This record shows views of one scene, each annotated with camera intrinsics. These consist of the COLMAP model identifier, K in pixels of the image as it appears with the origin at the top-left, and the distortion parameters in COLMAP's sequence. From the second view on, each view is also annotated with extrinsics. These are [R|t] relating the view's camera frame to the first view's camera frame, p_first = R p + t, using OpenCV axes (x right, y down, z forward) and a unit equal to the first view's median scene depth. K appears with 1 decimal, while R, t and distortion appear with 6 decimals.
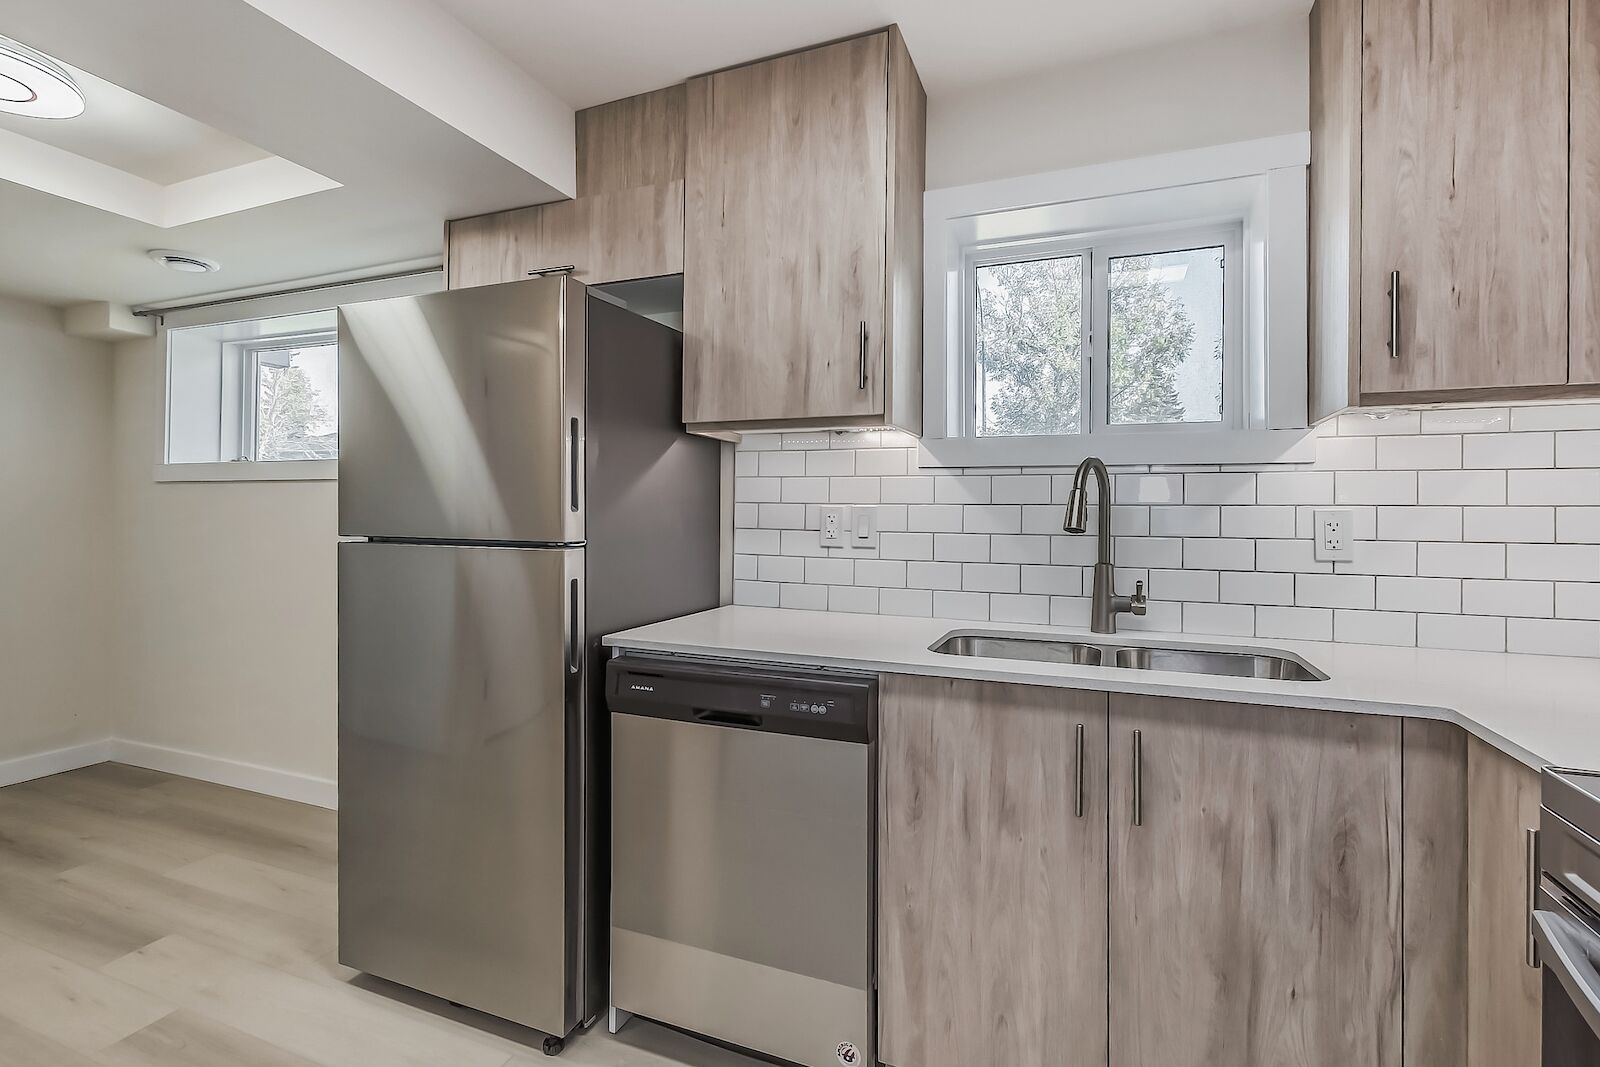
lens RADIAL K [[750.1, 0, 794.7], [0, 750.1, 508.0], [0, 0, 1]] dist [-0.001125, -0.000285]
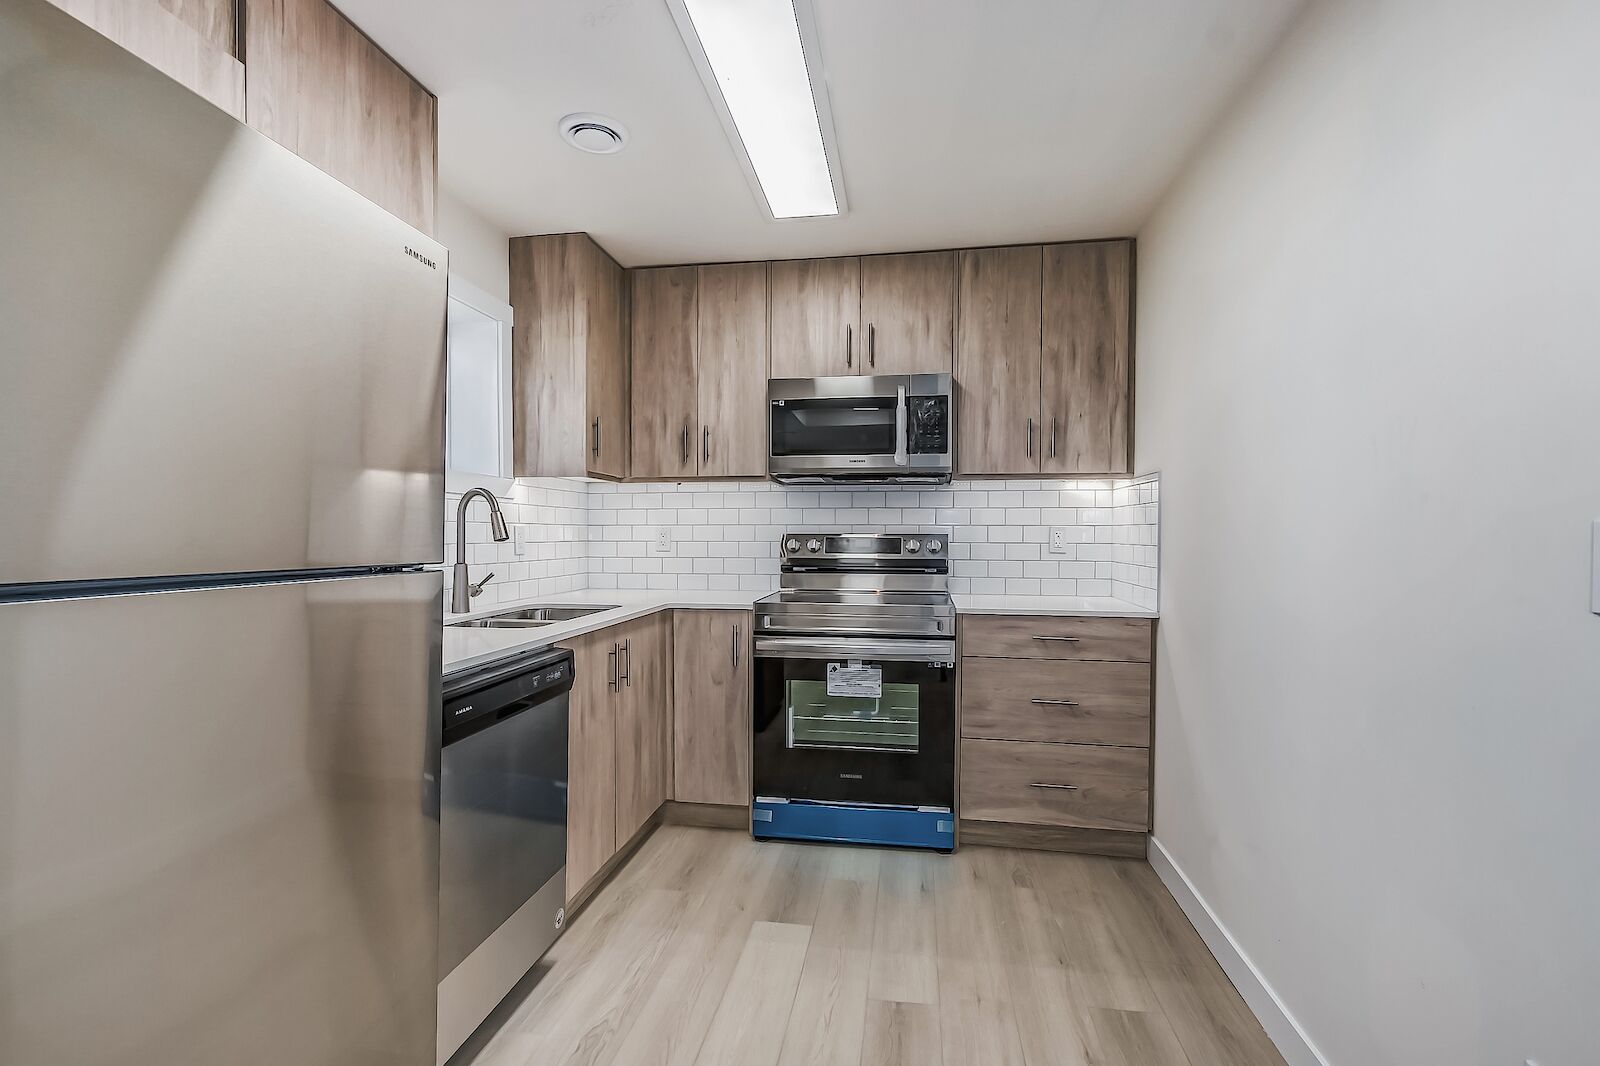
lens RADIAL K [[720.8, 0, 800.0], [0, 720.8, 533.0], [0, 0, 1]] dist [0.001969, 0.000148]
pose [[-0.223405, -0.007104, 0.974700, -1.073275], [-0.015105, 0.999879, 0.003825, 0.002645], [-0.974609, -0.013868, -0.223485, 0.707718]]
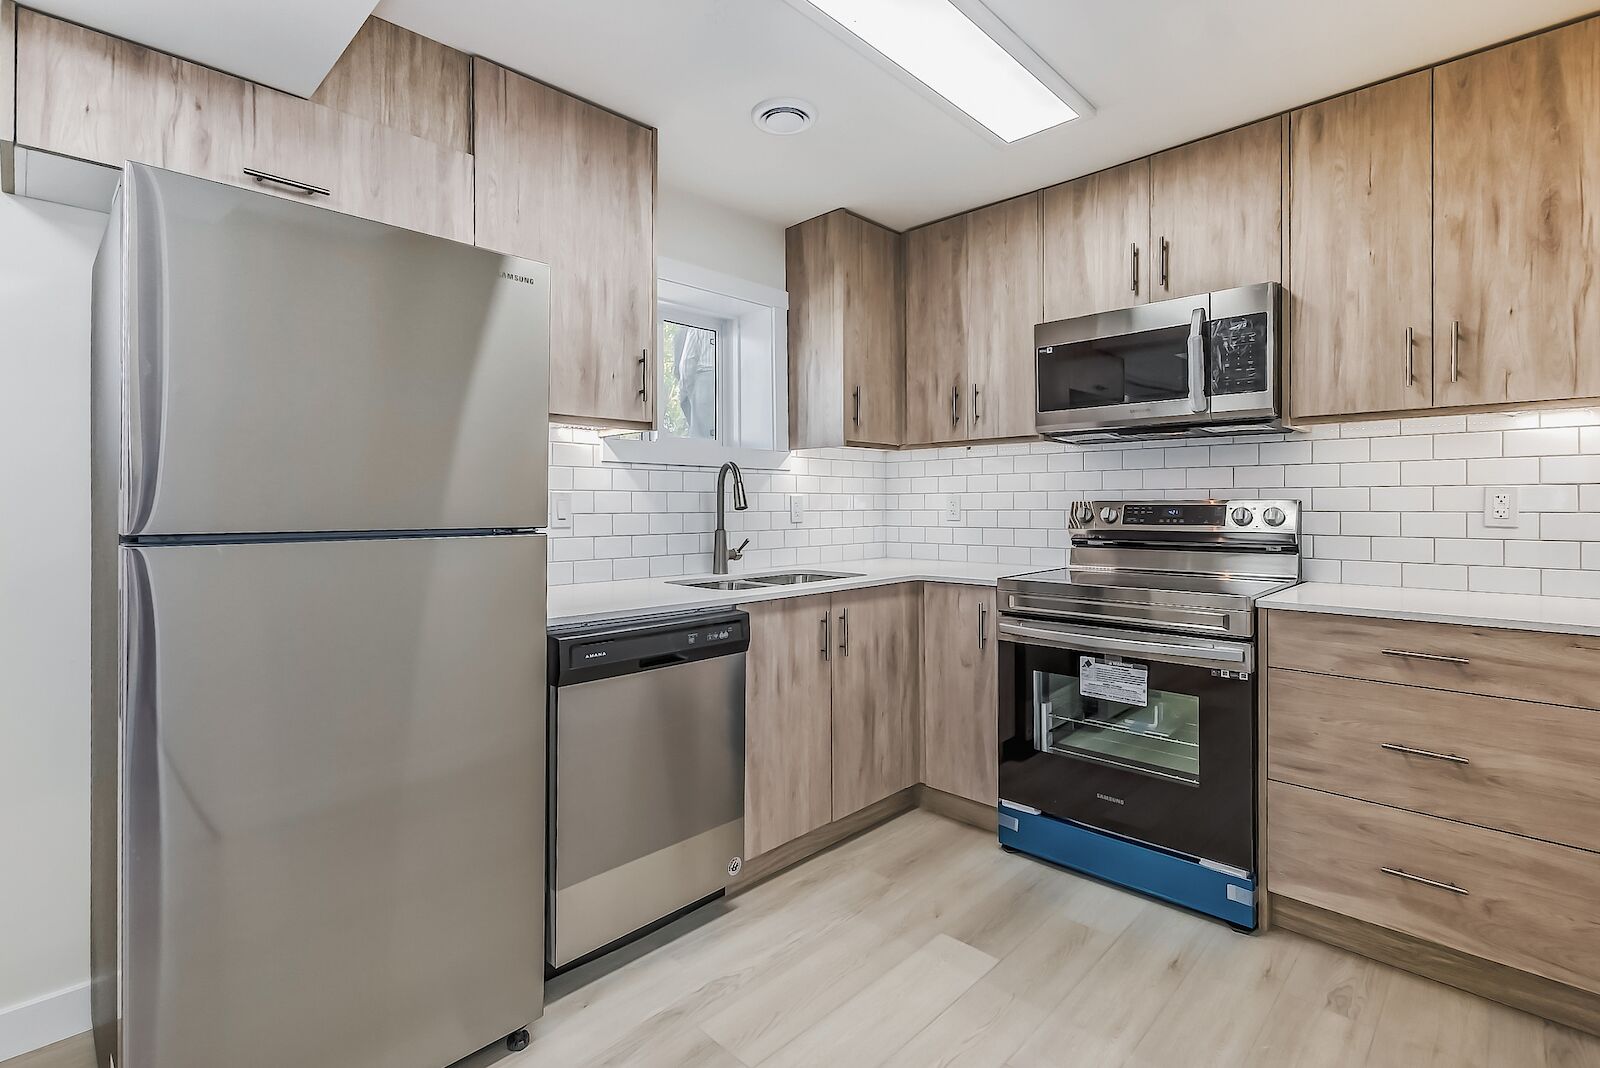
lens RADIAL K [[745.0, 0, 802.9], [0, 745.0, 493.4], [0, 0, 1]] dist [0.000673, -0.000280]
pose [[0.371313, 0.003675, 0.928500, -1.000832], [-0.003094, 0.999992, -0.002721, 0.001883], [-0.928502, -0.001862, 0.371322, 0.273070]]
